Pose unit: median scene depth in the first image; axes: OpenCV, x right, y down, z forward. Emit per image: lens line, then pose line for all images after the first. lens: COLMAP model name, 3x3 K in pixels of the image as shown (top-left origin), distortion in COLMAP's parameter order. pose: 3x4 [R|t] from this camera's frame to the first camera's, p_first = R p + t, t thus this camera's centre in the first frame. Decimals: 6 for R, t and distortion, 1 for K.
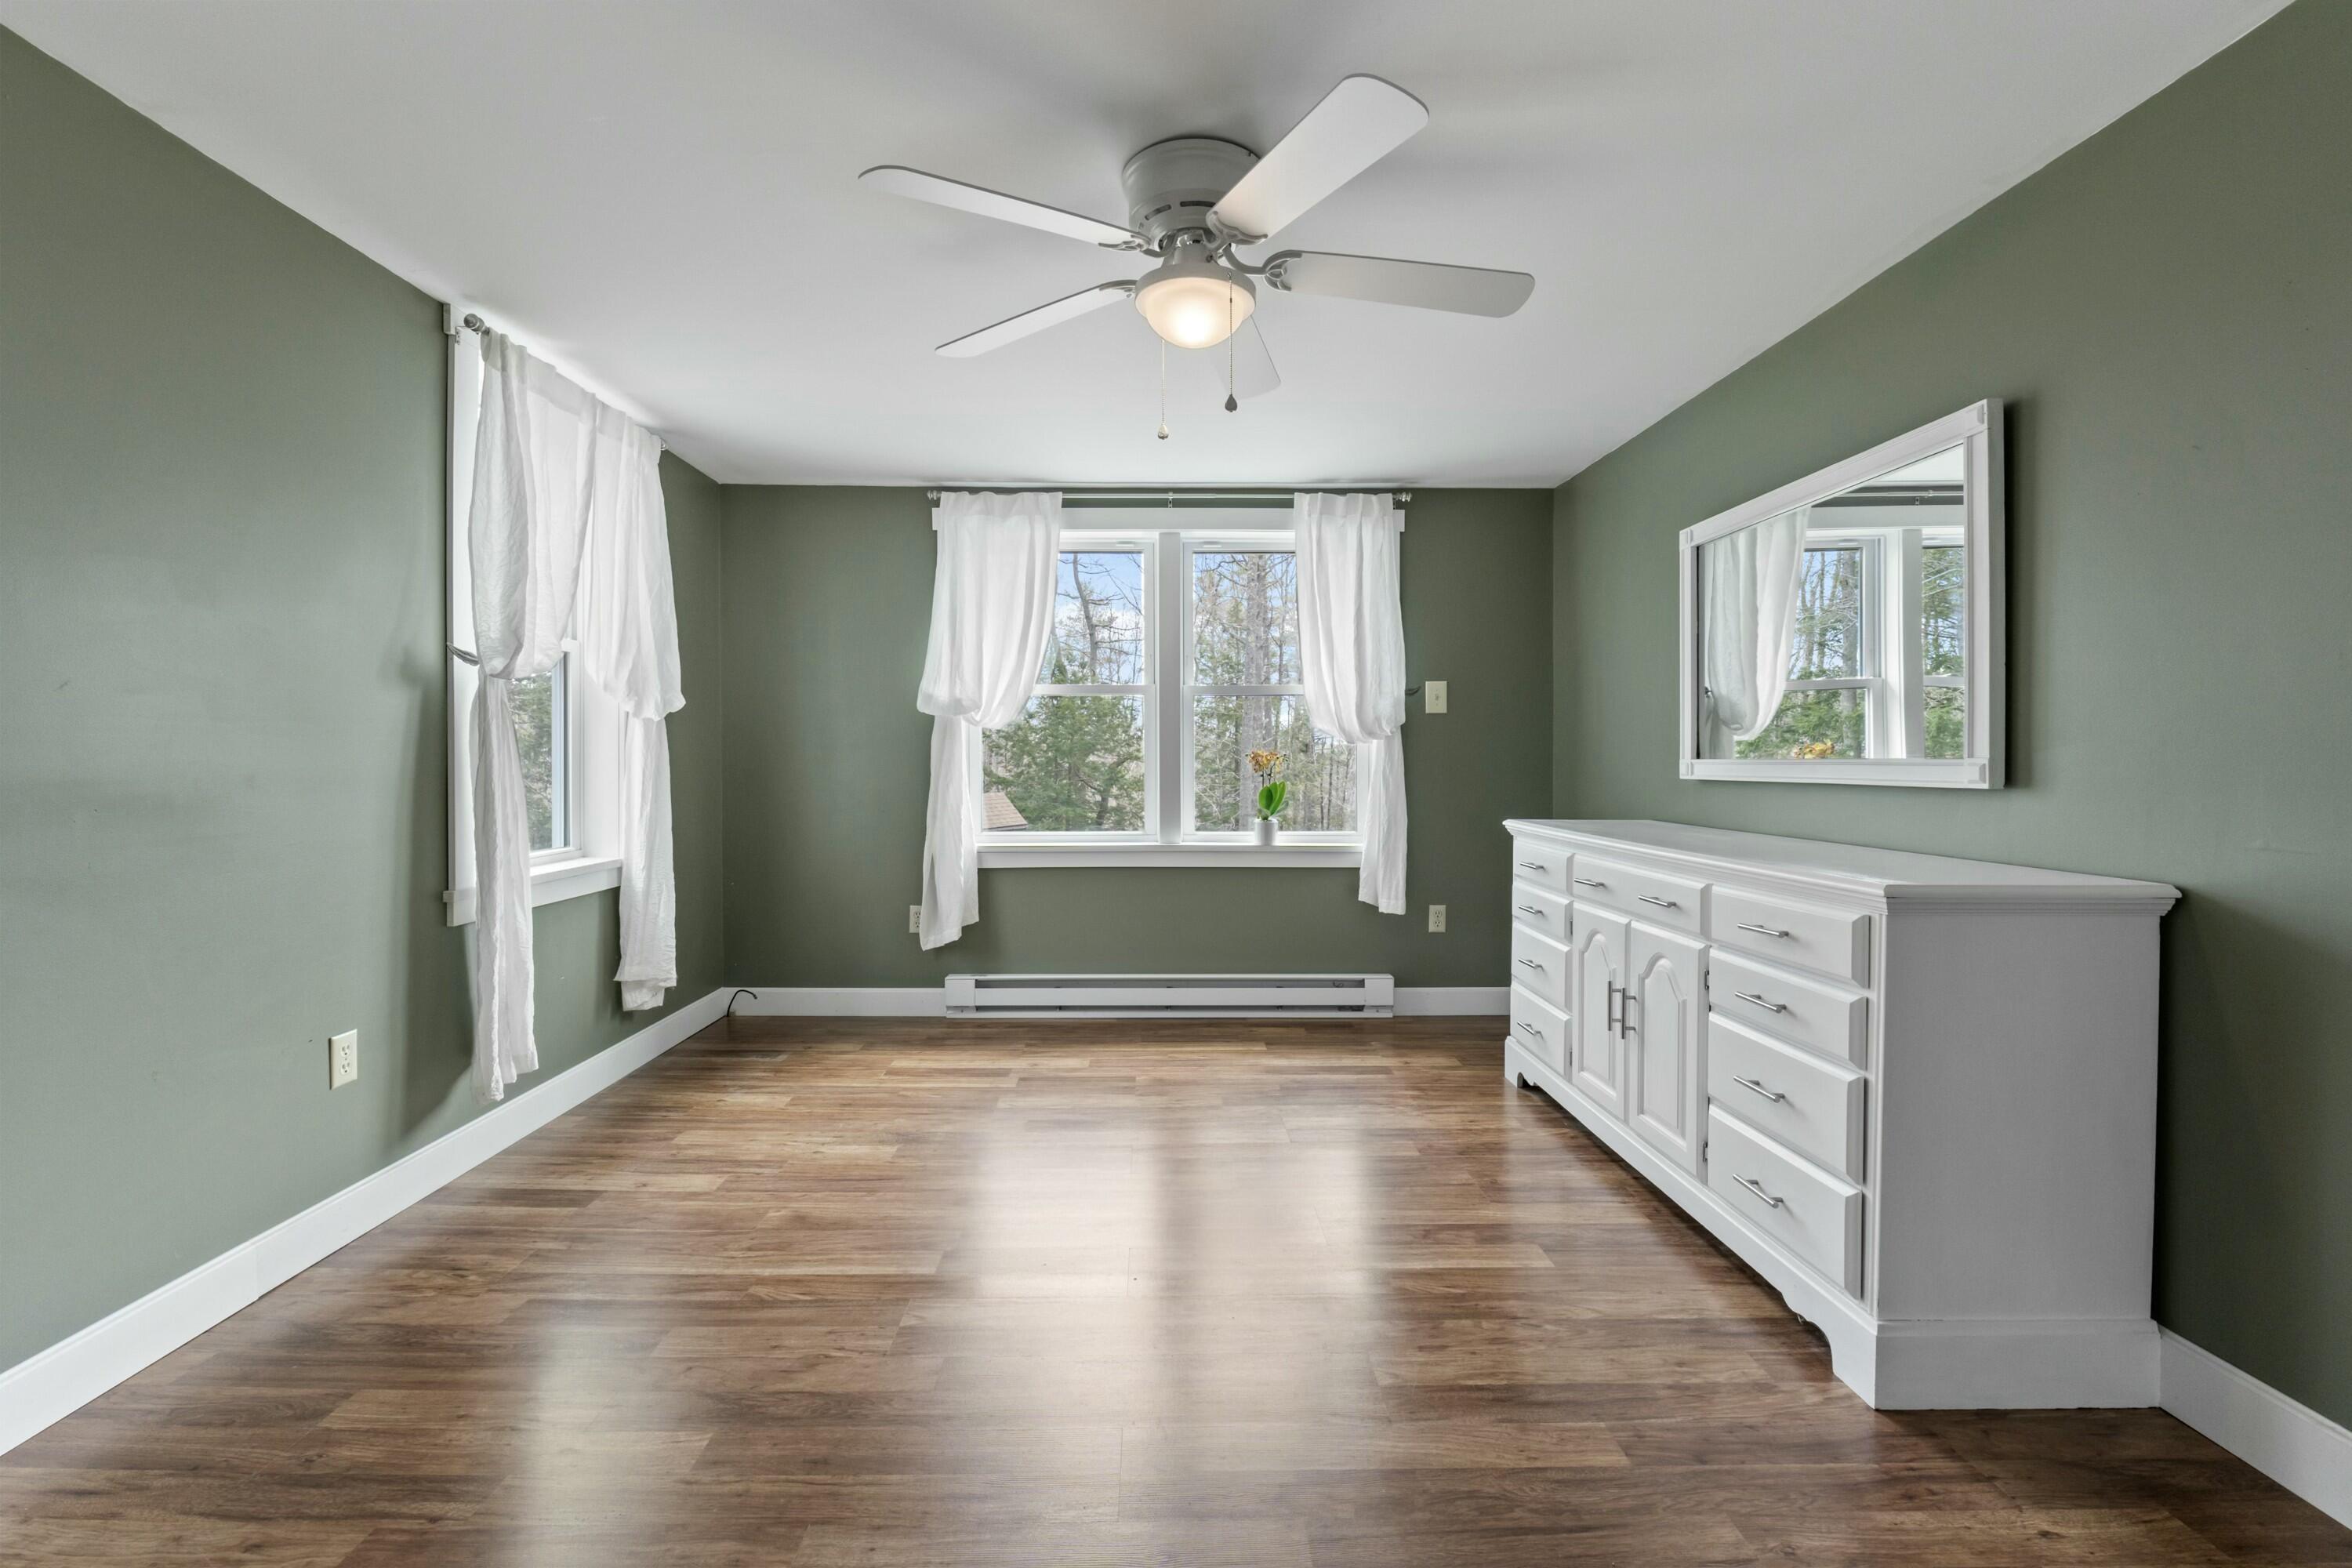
lens RADIAL K [[975.4, 0, 1163.4], [0, 975.4, 775.5], [0, 0, 1]] dist [-0.006976, -0.000441]
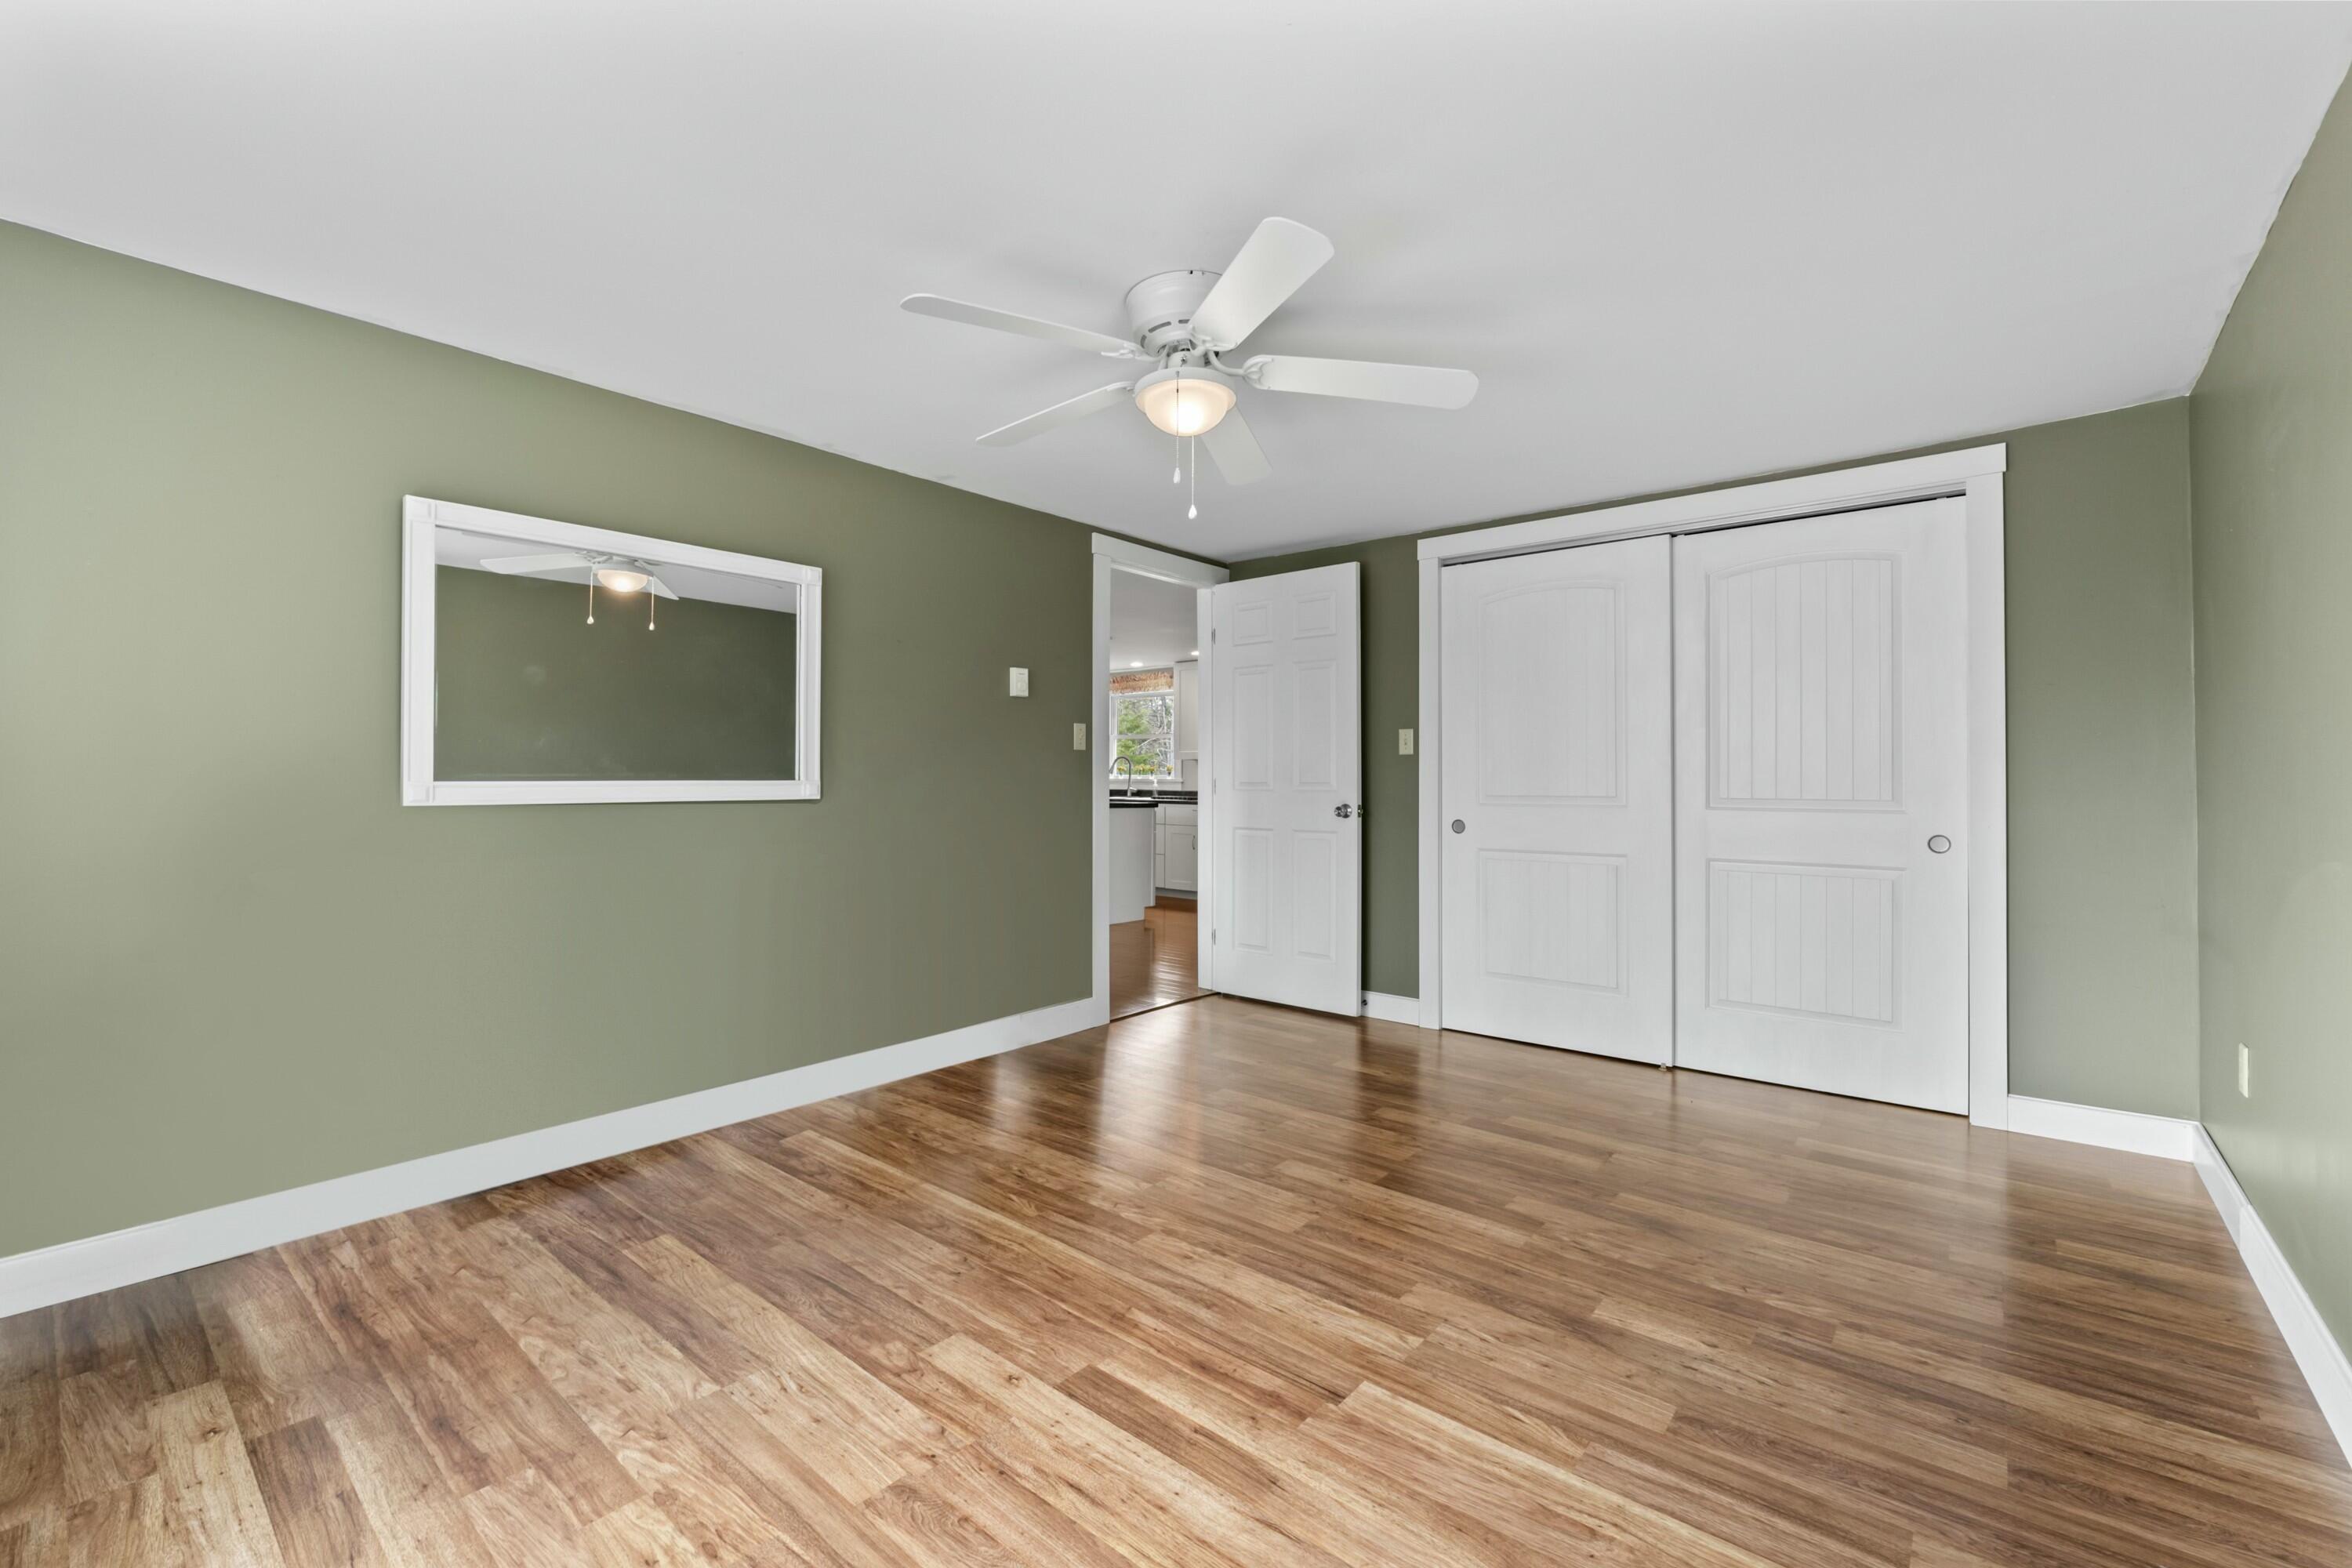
lens RADIAL K [[975.4, 0, 1163.4], [0, 975.4, 775.5], [0, 0, 1]] dist [-0.006976, -0.000441]
pose [[-0.750121, 0.001447, 0.661299, -0.703335], [0.007227, 0.999956, 0.006011, -0.033242], [-0.661261, 0.009288, -0.750099, 1.840150]]
